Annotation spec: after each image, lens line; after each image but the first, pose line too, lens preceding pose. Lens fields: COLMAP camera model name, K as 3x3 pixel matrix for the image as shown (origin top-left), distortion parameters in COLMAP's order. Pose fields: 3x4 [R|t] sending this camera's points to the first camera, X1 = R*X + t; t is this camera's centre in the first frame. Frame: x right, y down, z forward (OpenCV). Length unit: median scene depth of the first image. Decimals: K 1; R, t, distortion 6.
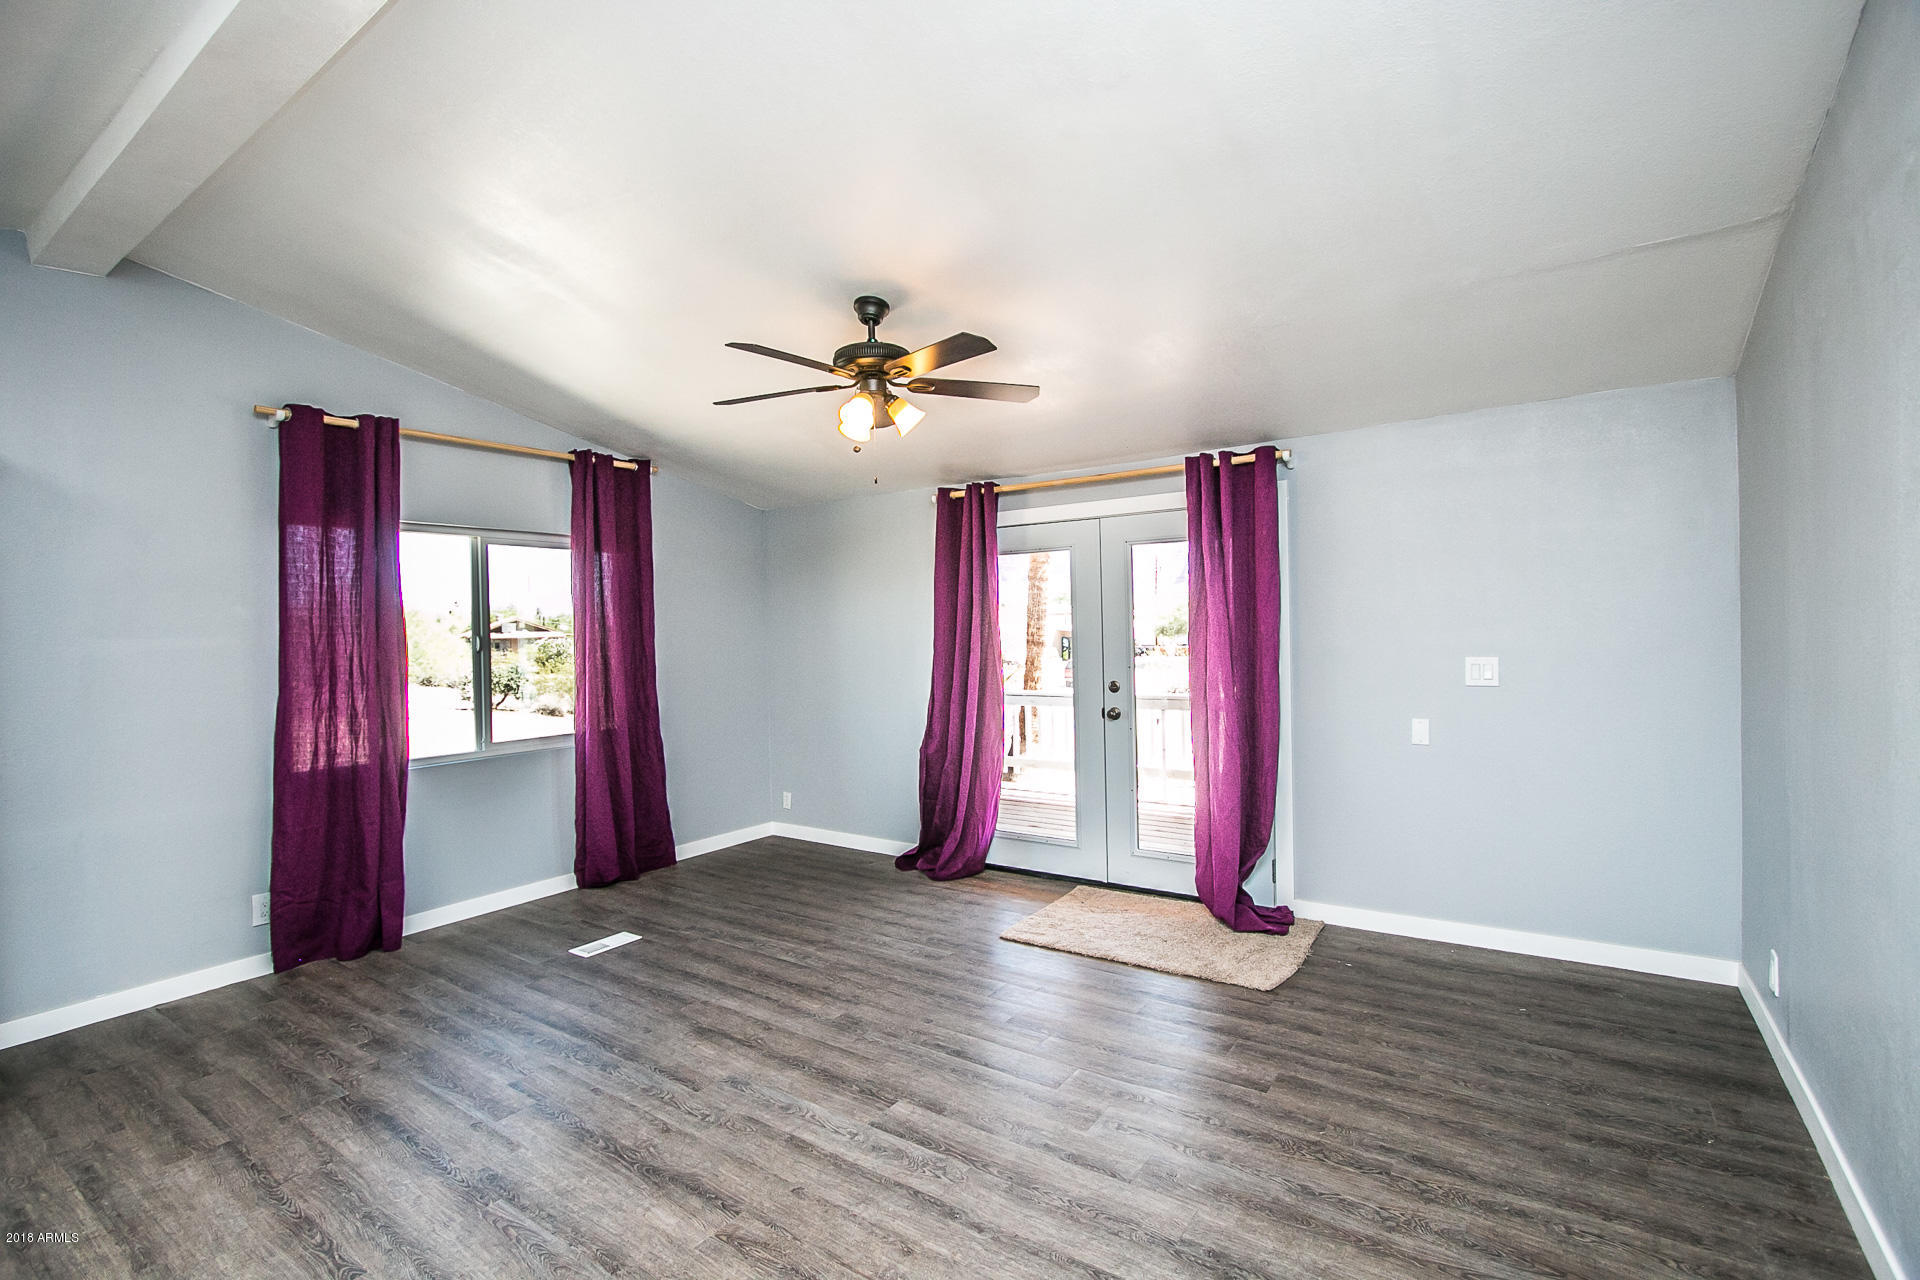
lens RADIAL K [[881.6, 0, 960.0], [0, 881.6, 640.0], [0, 0, 1]] dist [-0.020680, 0.000039]
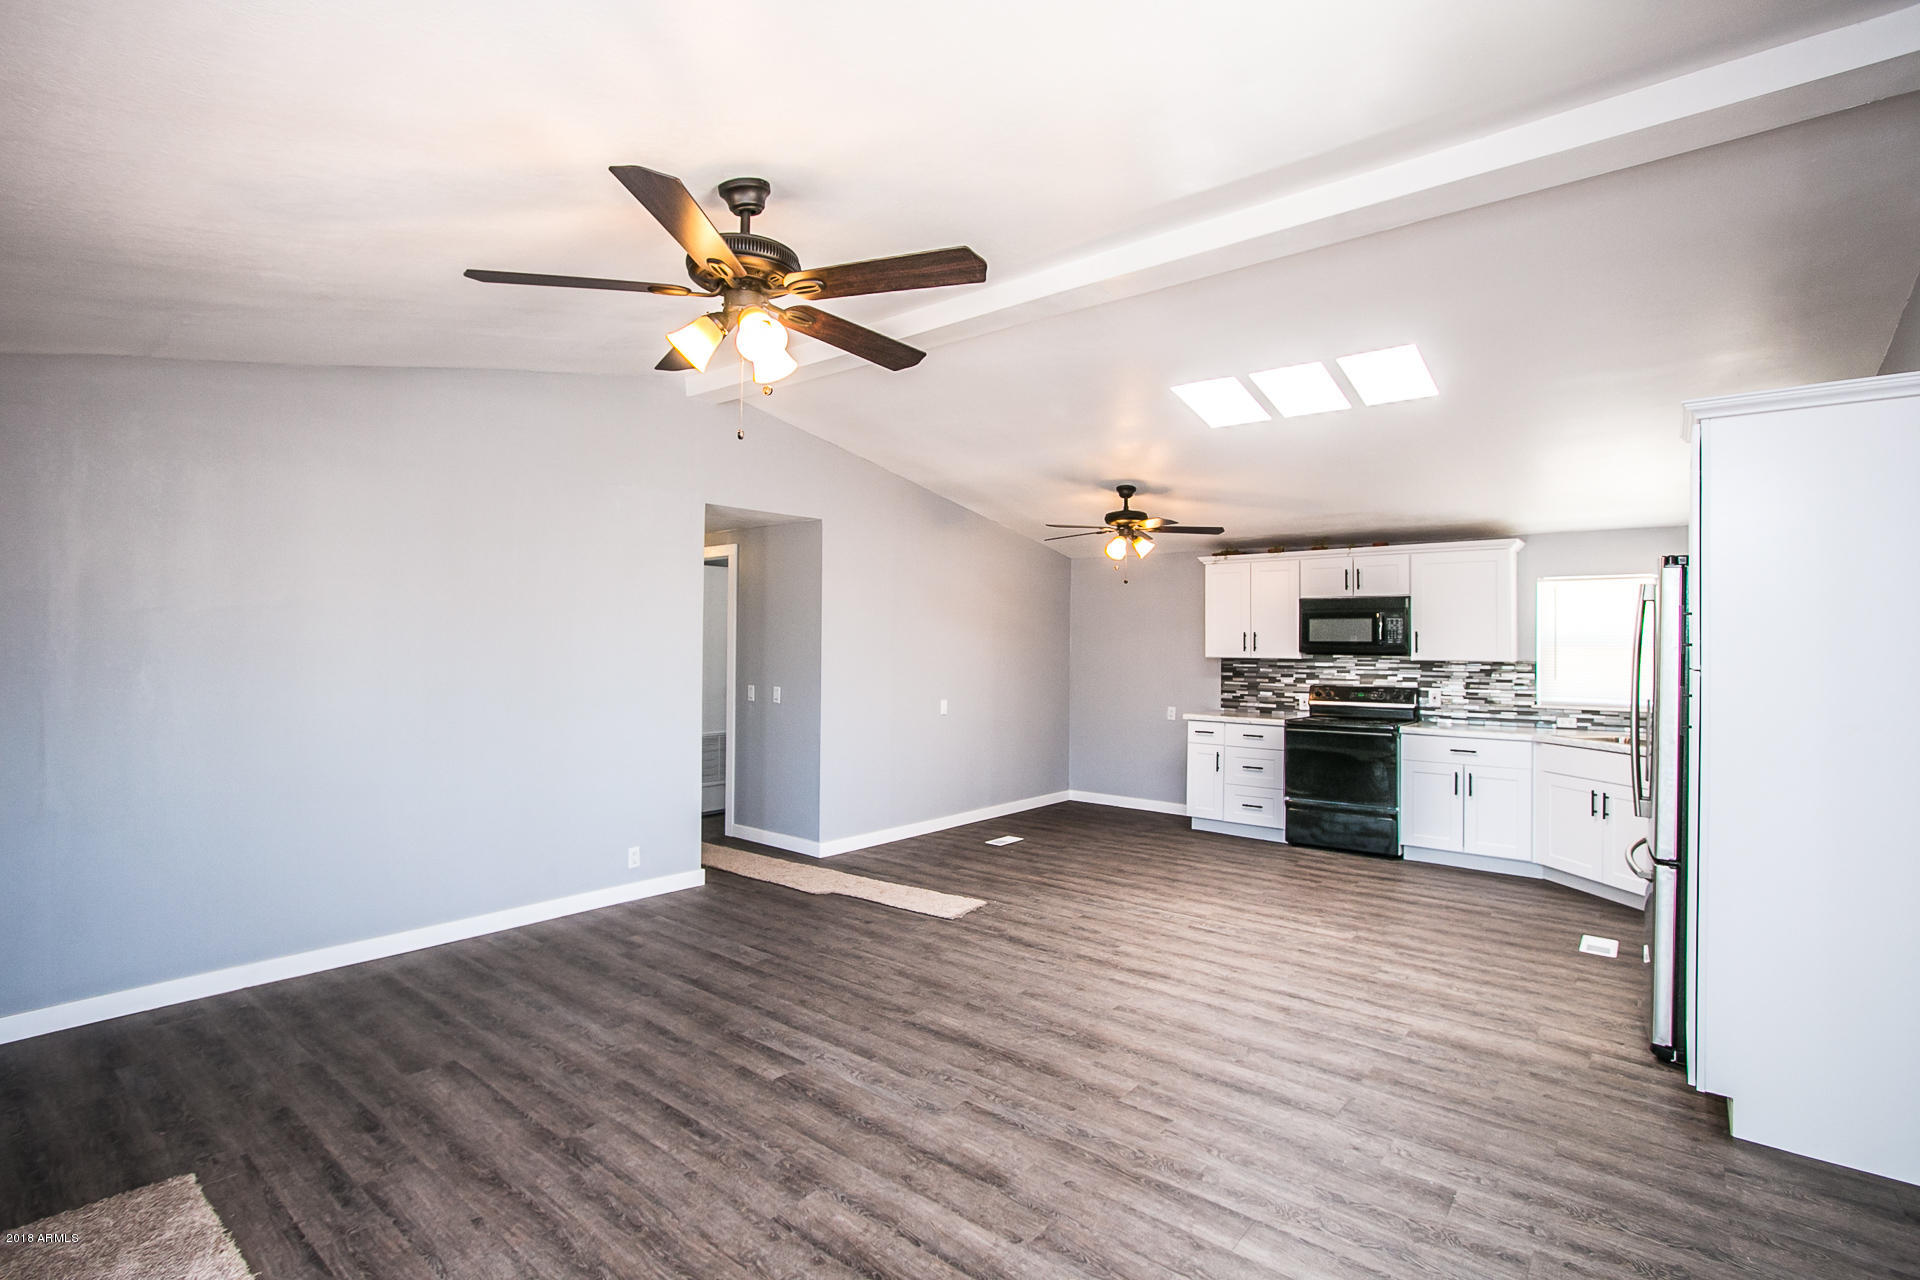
lens RADIAL K [[881.6, 0, 960.0], [0, 881.6, 640.0], [0, 0, 1]] dist [-0.020680, 0.000039]
pose [[-0.997405, 0.015162, 0.070375, -0.329840], [0.015628, 0.999859, 0.006078, -0.016600], [-0.070273, 0.007162, -0.997502, 1.768289]]
